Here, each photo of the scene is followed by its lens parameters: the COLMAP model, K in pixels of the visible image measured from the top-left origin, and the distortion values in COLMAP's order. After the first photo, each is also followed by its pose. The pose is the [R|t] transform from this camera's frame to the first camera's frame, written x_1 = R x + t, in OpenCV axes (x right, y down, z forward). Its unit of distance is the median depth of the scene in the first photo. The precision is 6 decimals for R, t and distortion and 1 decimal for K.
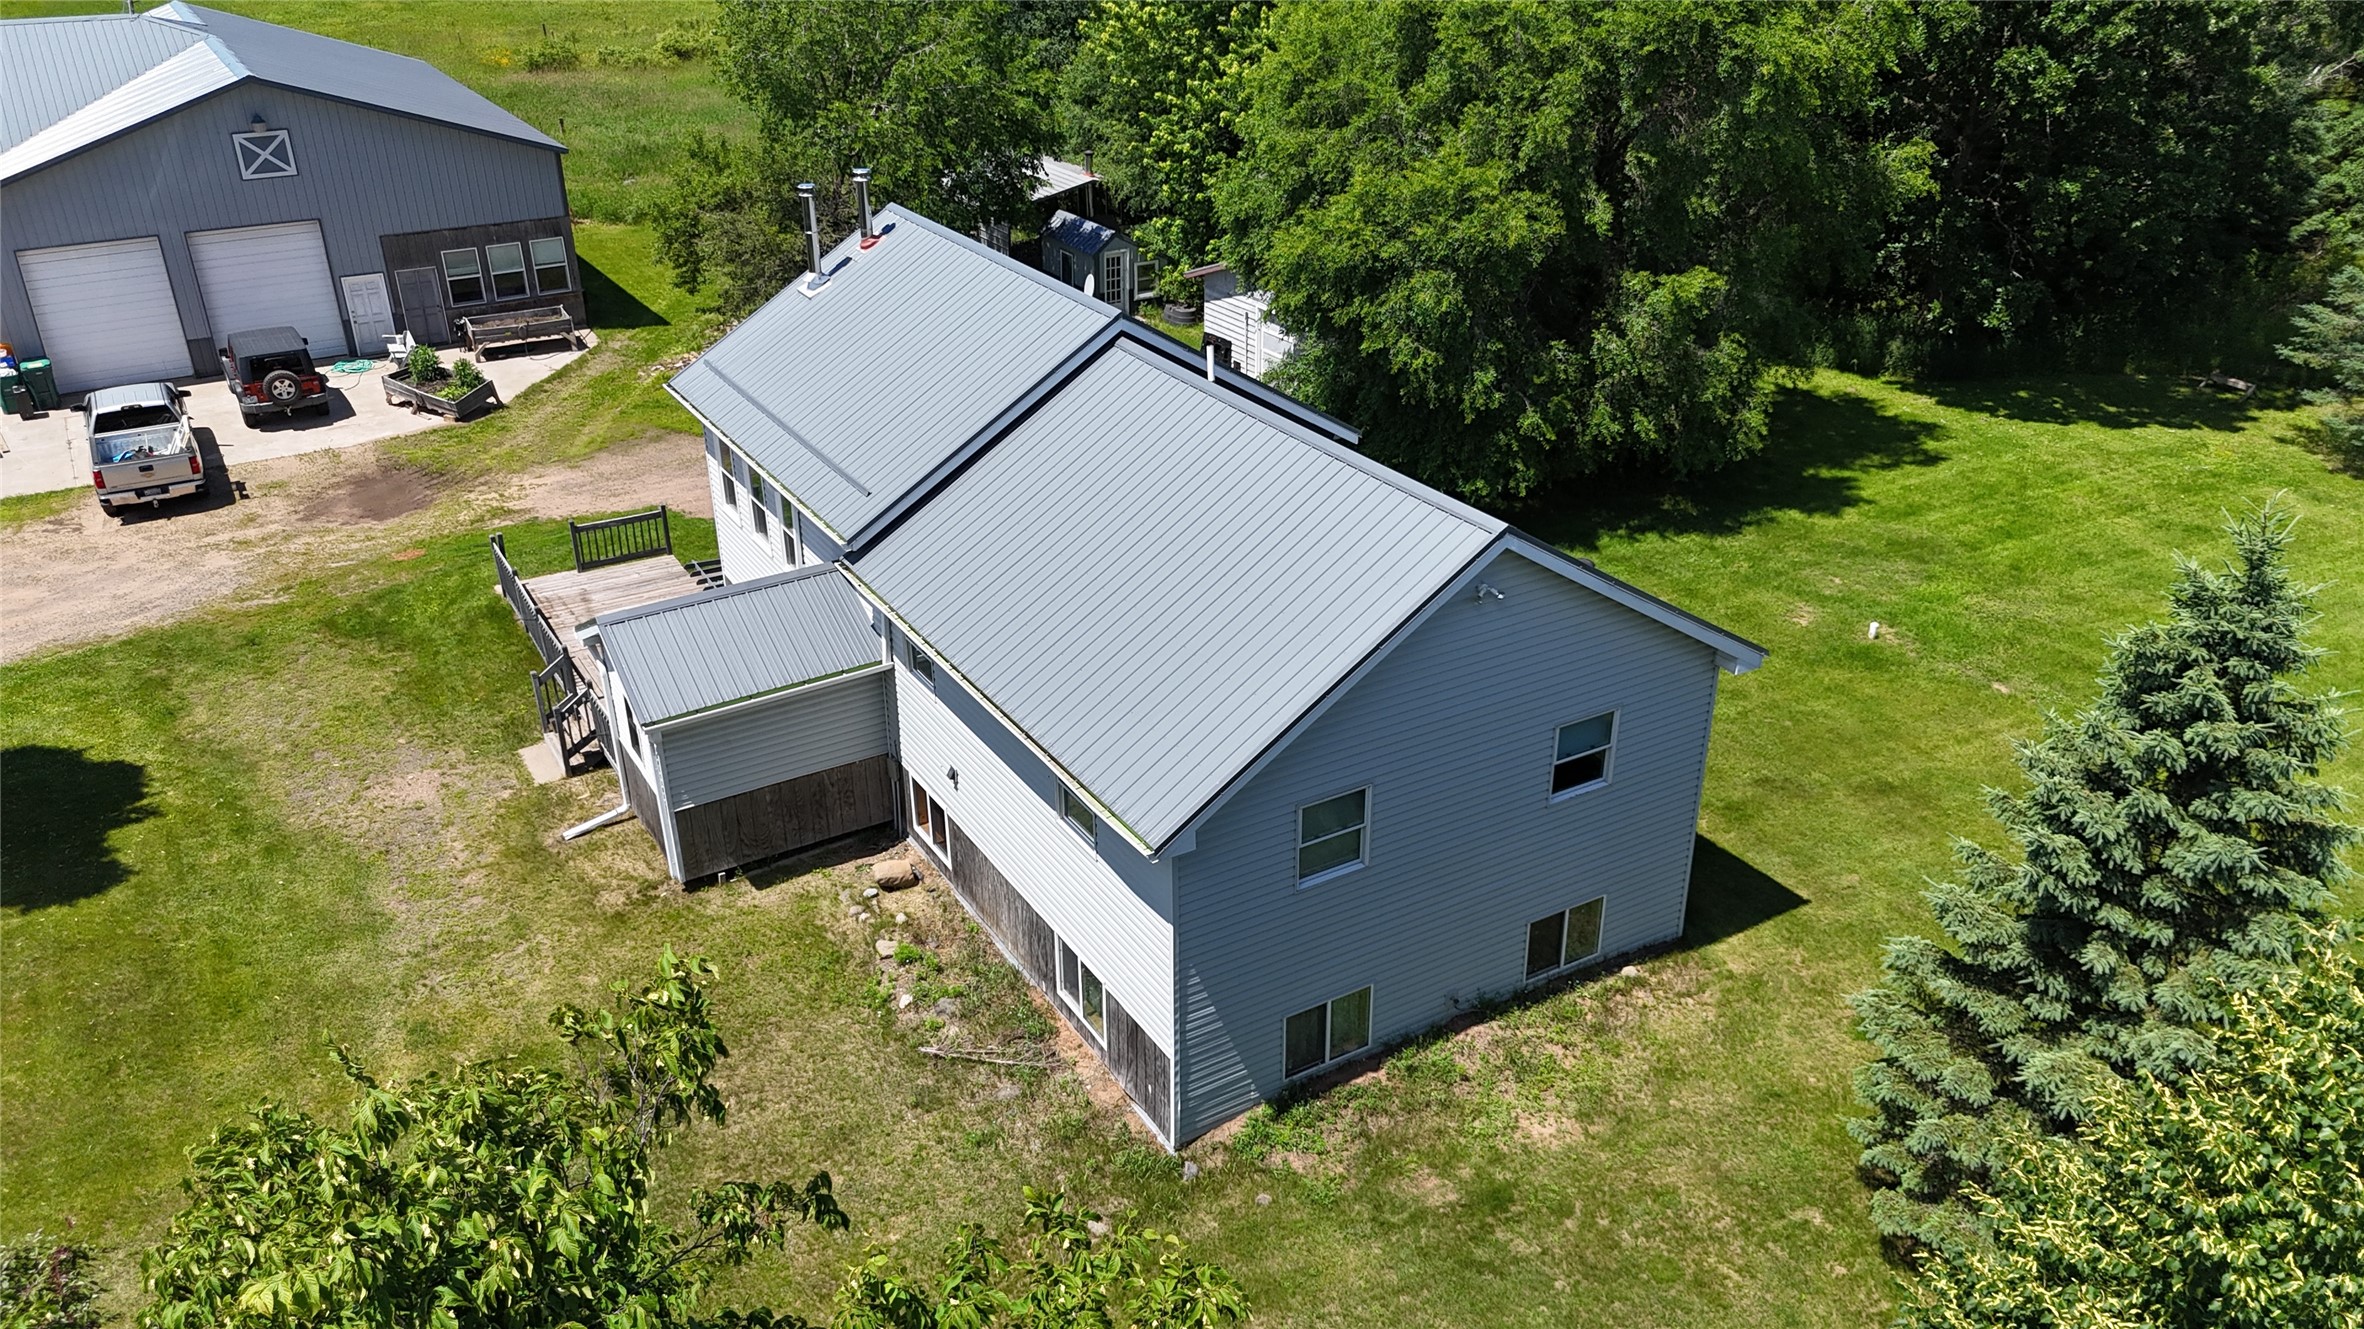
lens RADIAL K [[1753.3, 0, 1193.6], [0, 1753.3, 665.7], [0, 0, 1]] dist [0.061057, -0.055843]
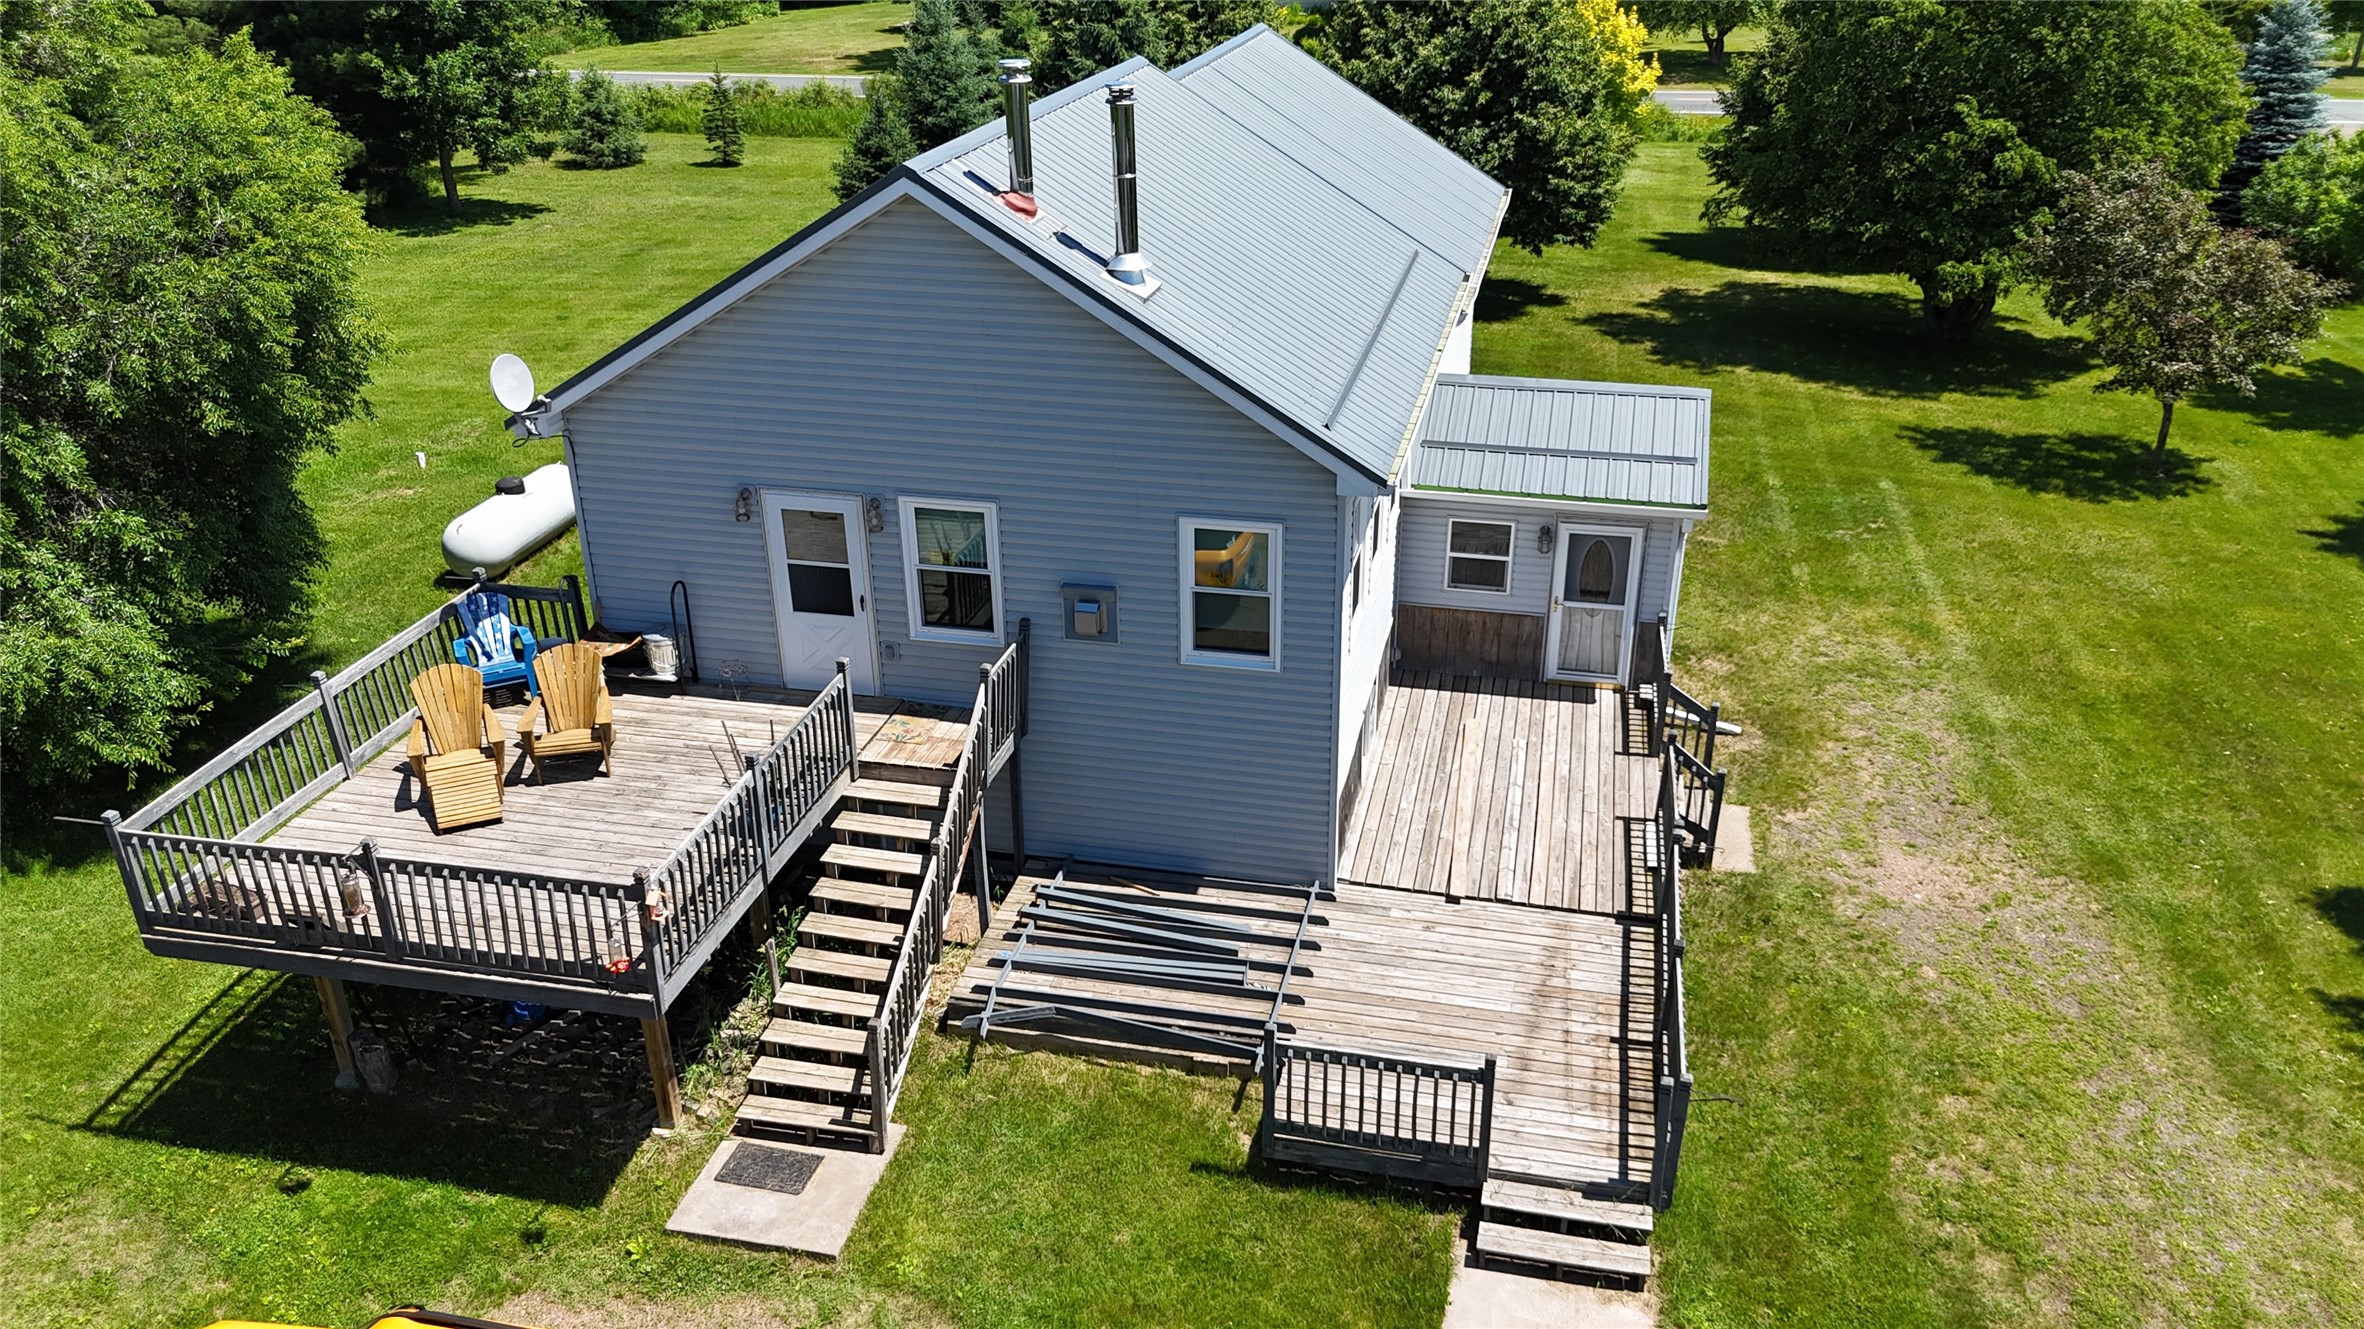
lens RADIAL K [[1753.3, 0, 1193.6], [0, 1753.3, 665.7], [0, 0, 1]] dist [0.061057, -0.055843]
pose [[-0.722153, -0.286818, 0.629468, -0.649172], [0.317129, 0.671445, 0.669769, -0.530606], [-0.614755, 0.683299, -0.393927, 1.392062]]
